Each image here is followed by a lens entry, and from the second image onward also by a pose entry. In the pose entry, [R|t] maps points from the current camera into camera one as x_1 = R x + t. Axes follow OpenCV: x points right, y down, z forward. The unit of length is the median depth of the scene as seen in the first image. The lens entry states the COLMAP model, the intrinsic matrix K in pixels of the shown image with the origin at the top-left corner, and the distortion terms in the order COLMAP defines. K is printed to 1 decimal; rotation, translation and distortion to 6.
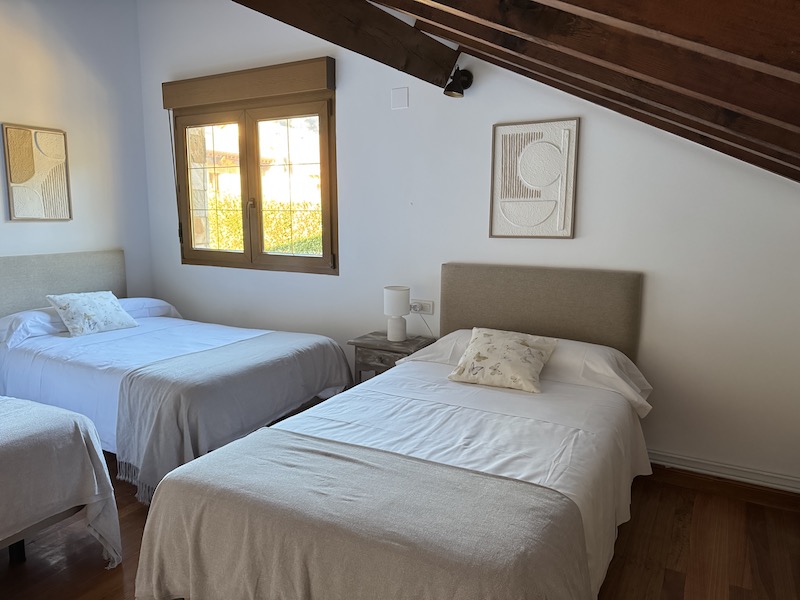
lens RADIAL K [[563.5, 0, 401.4], [0, 563.5, 302.8], [0, 0, 1]] dist [0.059937, -0.081124]
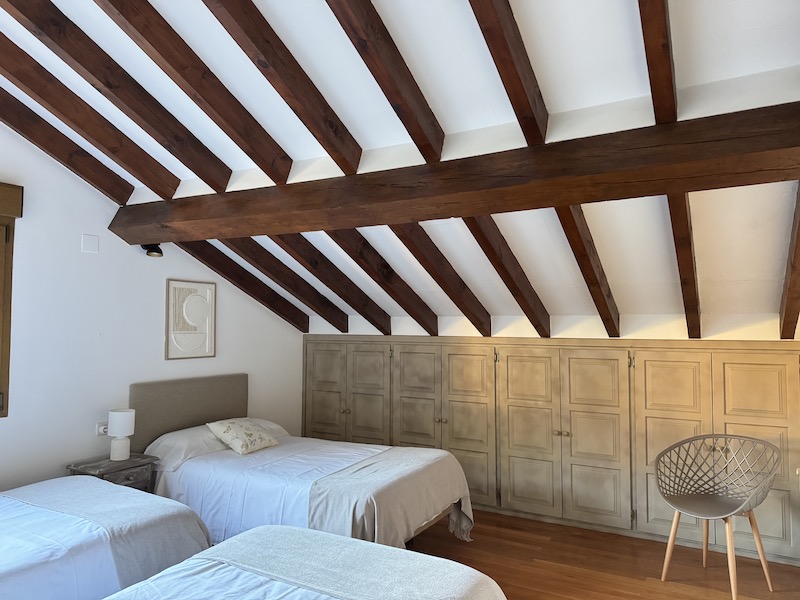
lens RADIAL K [[560.1, 0, 400.0], [0, 560.1, 300.0], [0, 0, 1]] dist [0.081222, -0.078849]
pose [[0.002160, 0.052297, 0.998629, -1.126984], [0.154392, 0.986640, -0.052003, -0.097396], [-0.988007, 0.154293, -0.005944, 0.427807]]
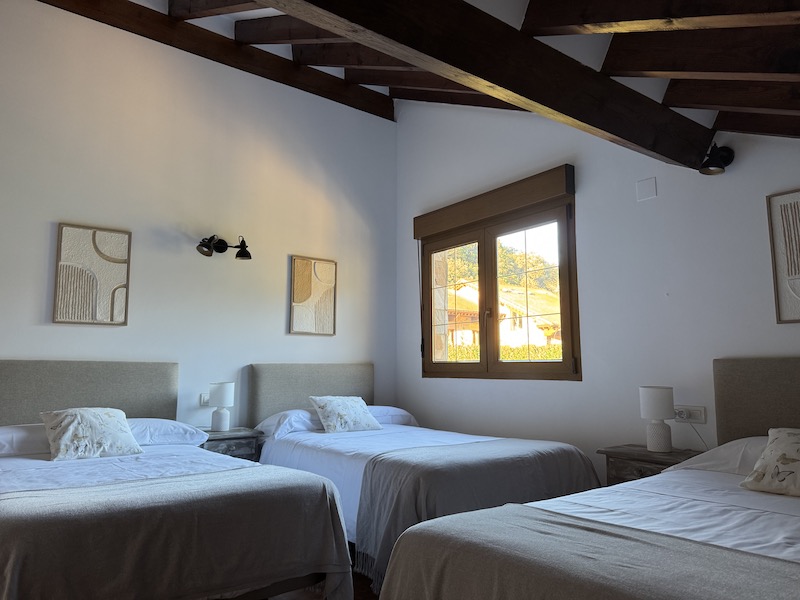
lens RADIAL K [[560.1, 0, 400.0], [0, 560.1, 300.0], [0, 0, 1]] dist [0.081222, -0.078849]
pose [[0.921301, -0.052818, -0.385246, -0.025977], [-0.055853, 0.962484, -0.265529, 0.097549], [0.384818, 0.266150, 0.883787, 0.045652]]
